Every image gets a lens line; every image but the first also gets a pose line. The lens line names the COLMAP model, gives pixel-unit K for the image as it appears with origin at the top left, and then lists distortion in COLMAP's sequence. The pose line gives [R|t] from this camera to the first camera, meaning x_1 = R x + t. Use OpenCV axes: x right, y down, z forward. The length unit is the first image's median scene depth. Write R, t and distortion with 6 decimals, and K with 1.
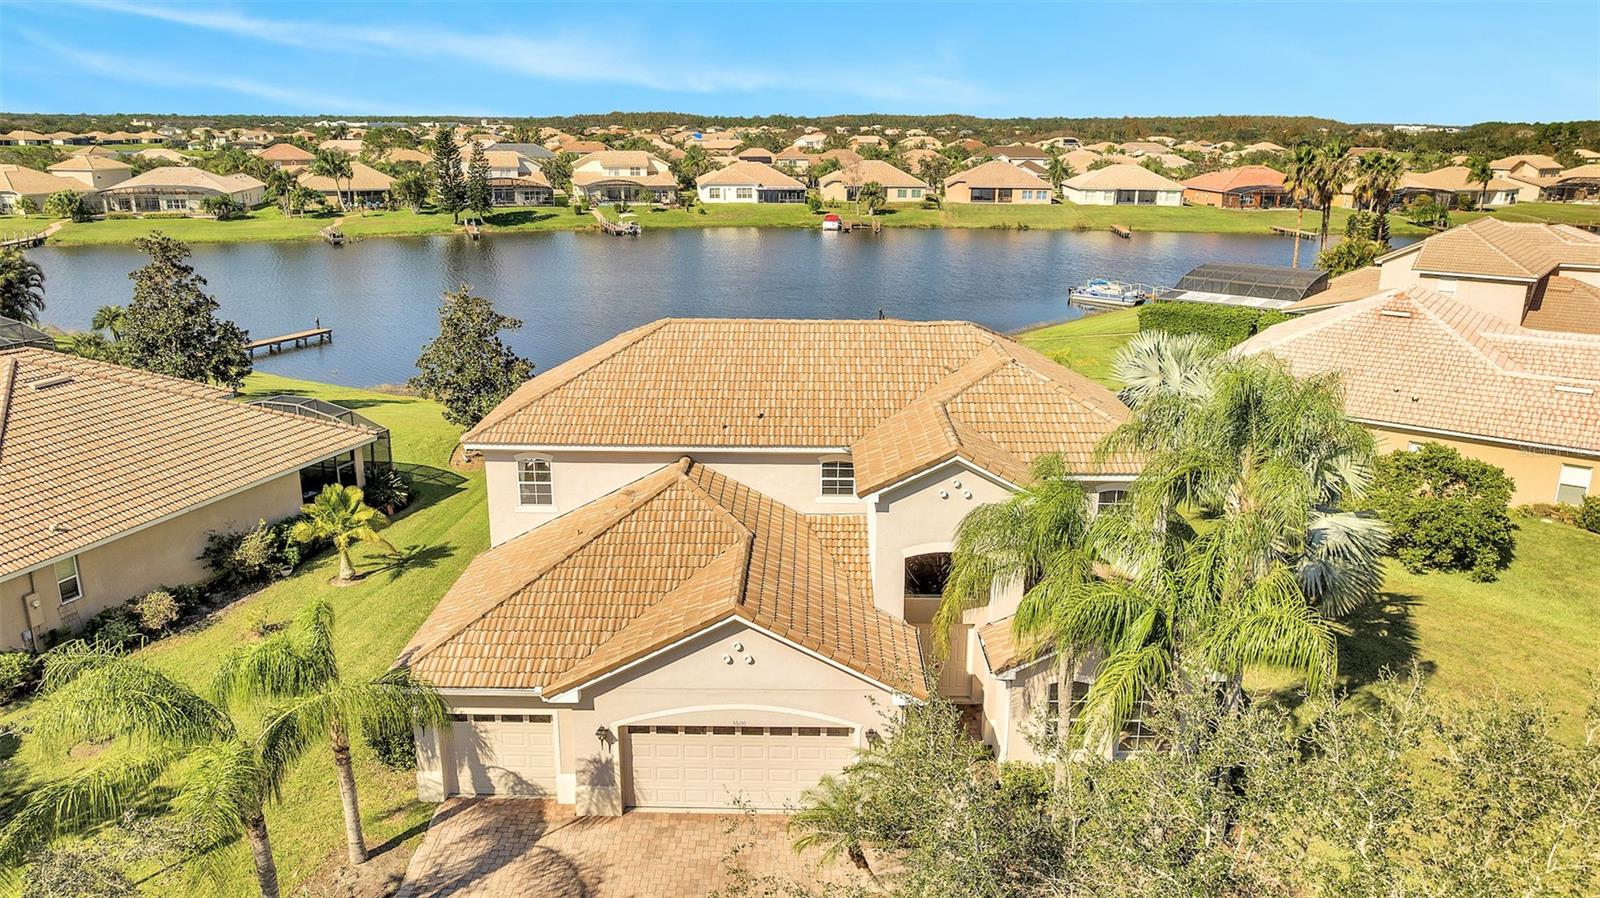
lens RADIAL K [[1195.3, 0, 800.0], [0, 1195.3, 449.0], [0, 0, 1]] dist [-0.018921, -0.003370]
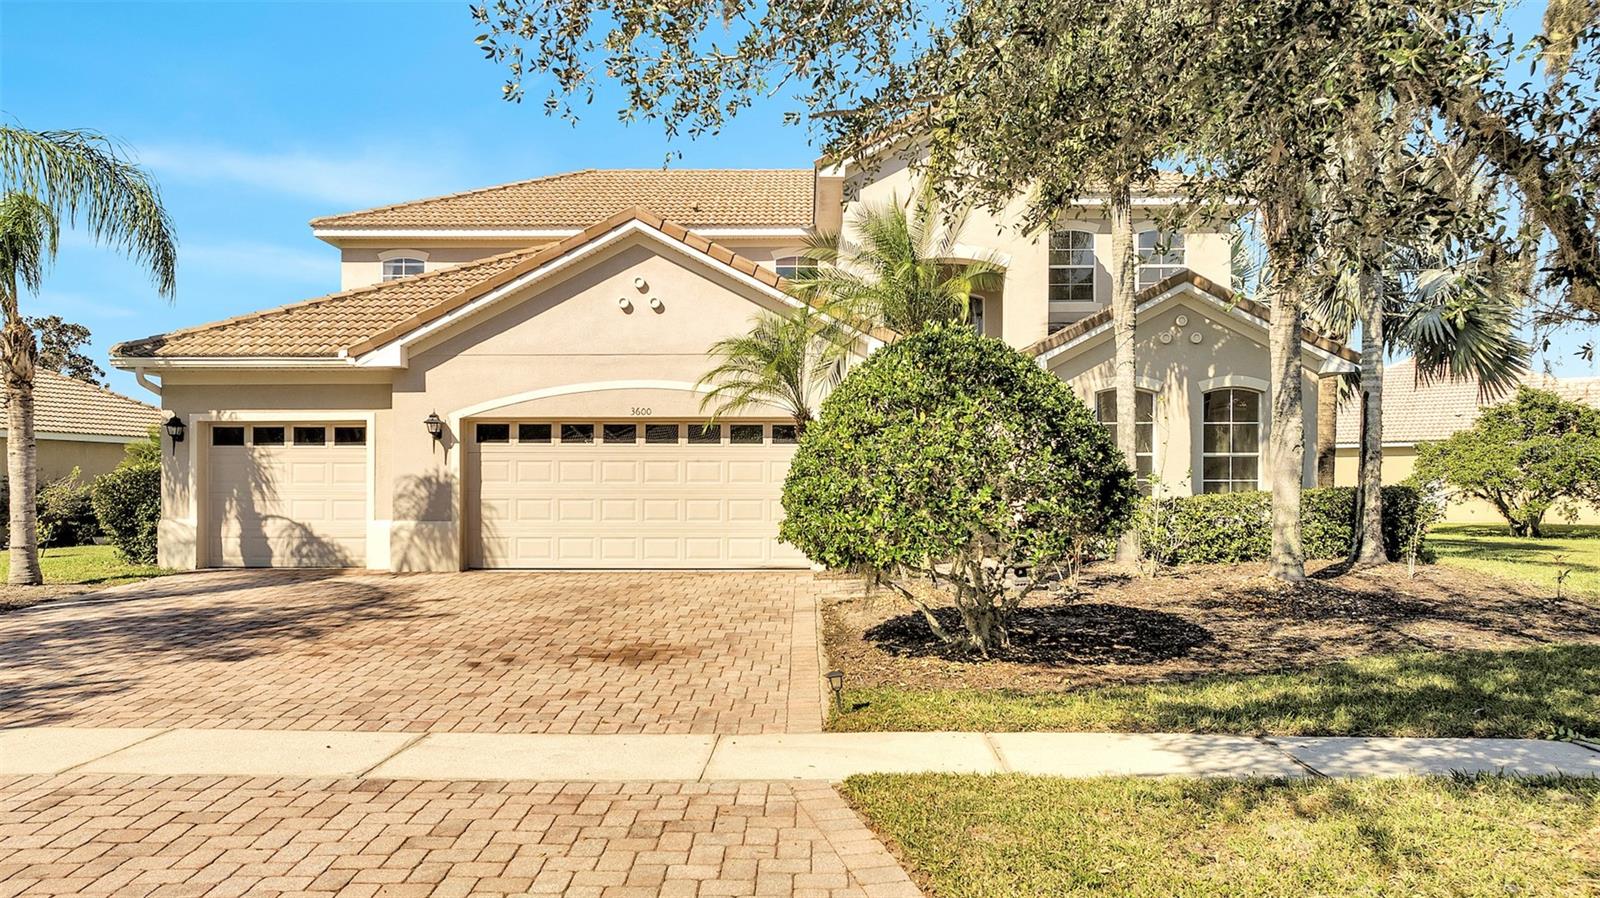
lens RADIAL K [[1195.3, 0, 800.0], [0, 1195.3, 449.0], [0, 0, 1]] dist [-0.018921, -0.003370]
pose [[0.999911, -0.005195, 0.012249, 0.027693], [0.008675, 0.952589, -0.304137, 0.441429], [-0.010088, 0.304216, 0.952550, 0.358826]]
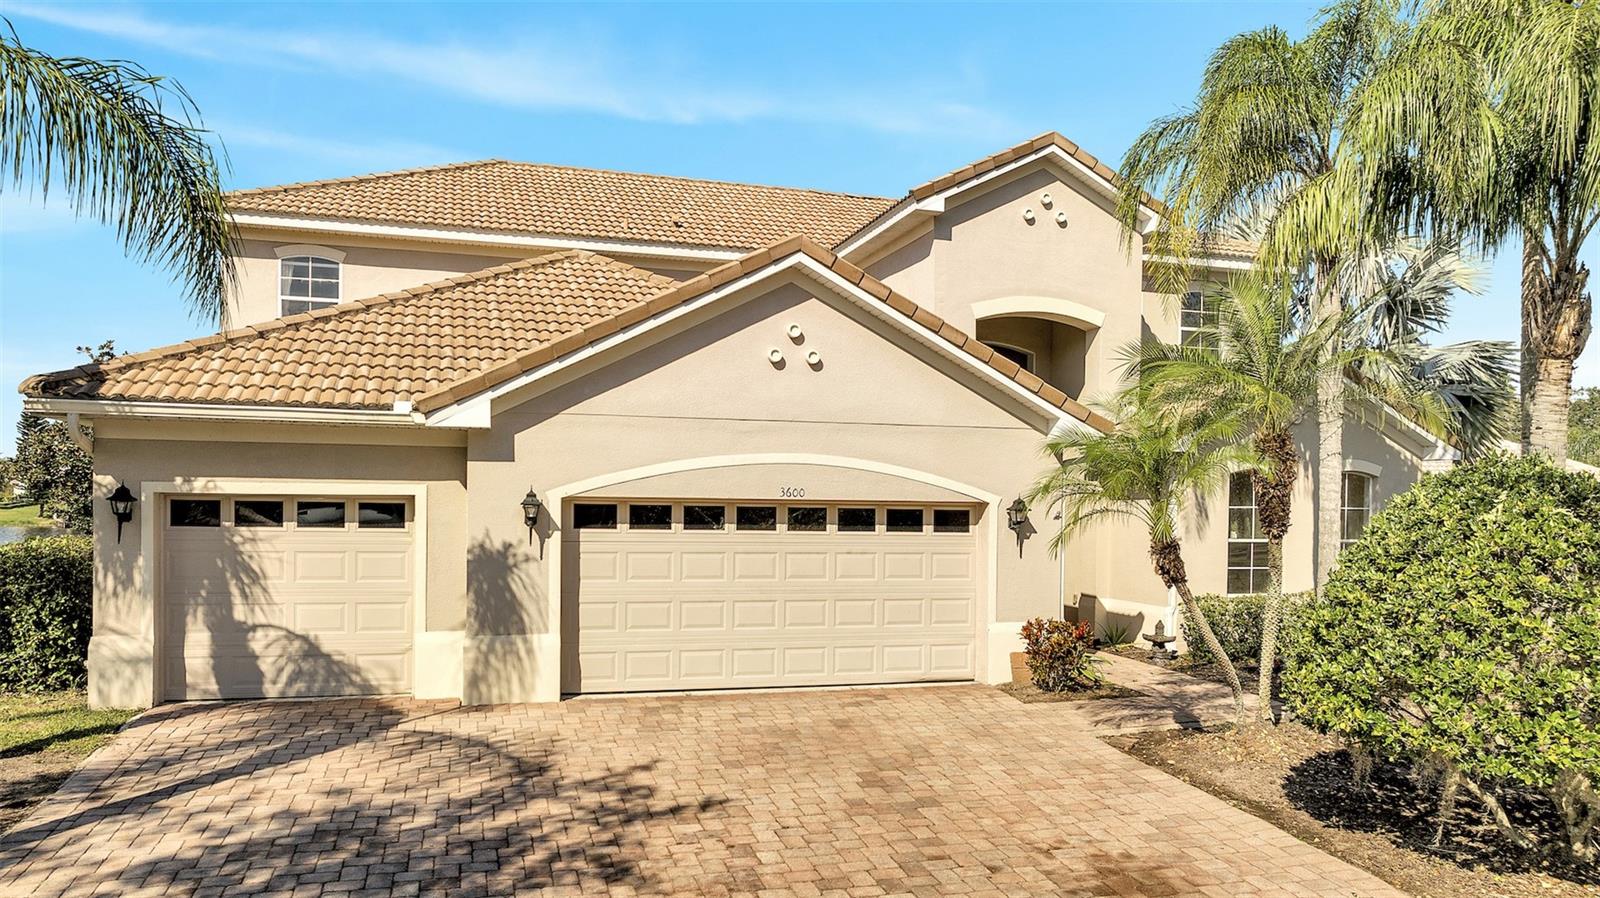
lens RADIAL K [[1172.8, 0, 818.2], [0, 1172.8, 511.2], [0, 0, 1]] dist [-0.008545, -0.001616]
pose [[0.948556, 0.006778, 0.316536, -0.200776], [0.074521, 0.966902, -0.244023, 0.357372], [-0.307713, 0.255058, 0.916656, 0.501198]]
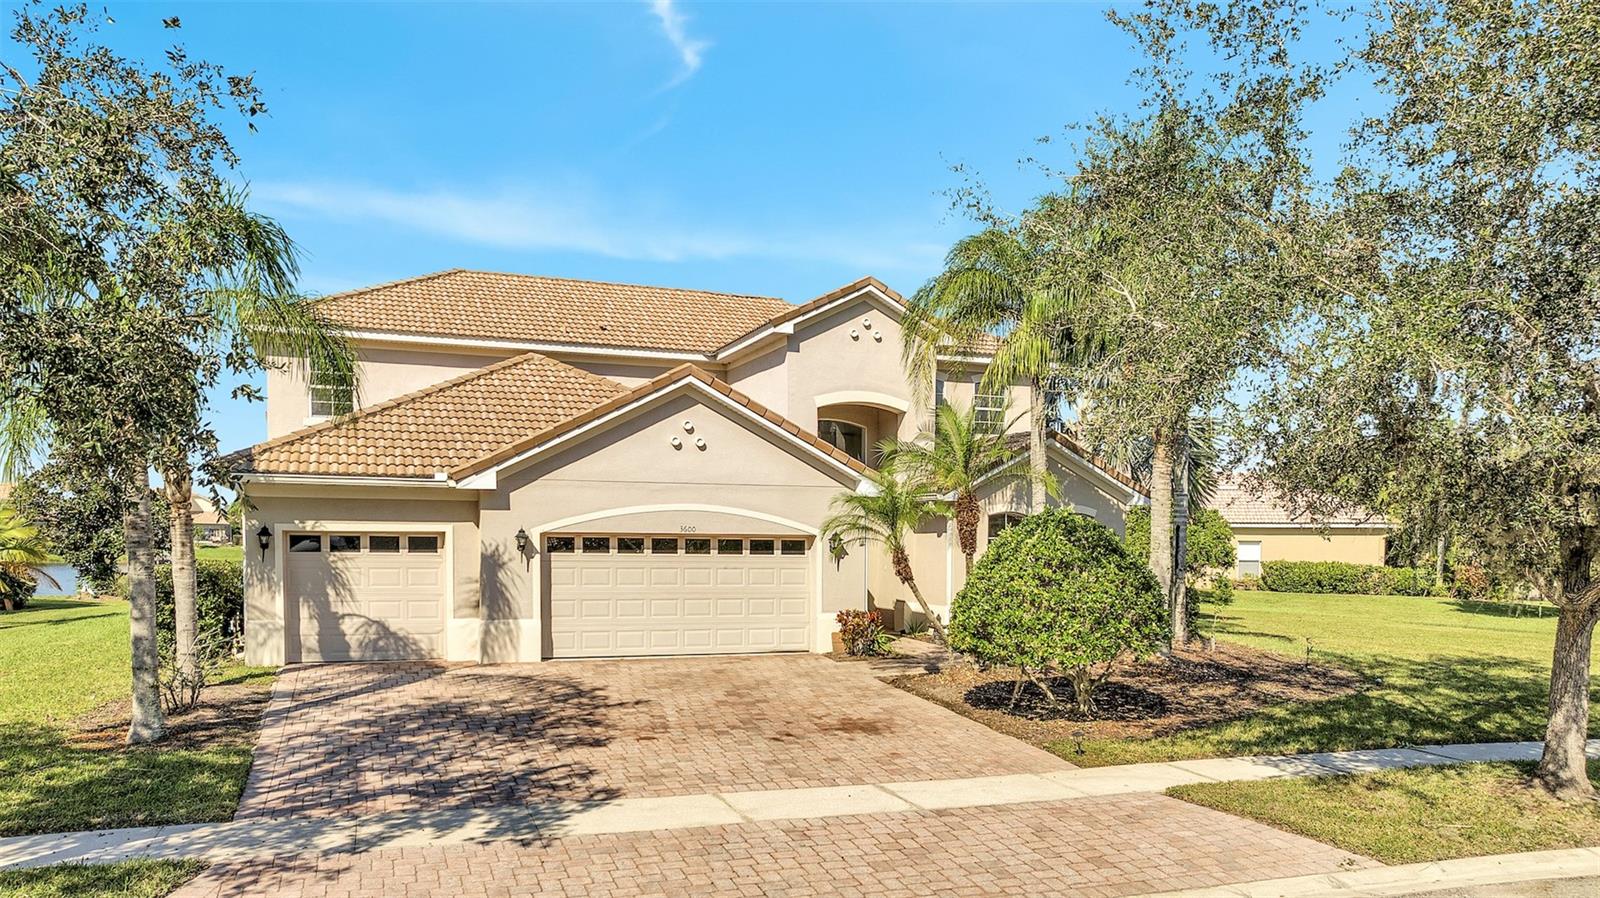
lens RADIAL K [[1166.9, 0, 824.9], [0, 1166.9, 614.7], [0, 0, 1]] dist [0.004363, -0.001379]
pose [[0.919456, -0.020255, 0.392672, -0.277173], [0.098512, 0.978687, -0.180187, 0.433563], [-0.380653, 0.204357, 0.901854, 0.229921]]
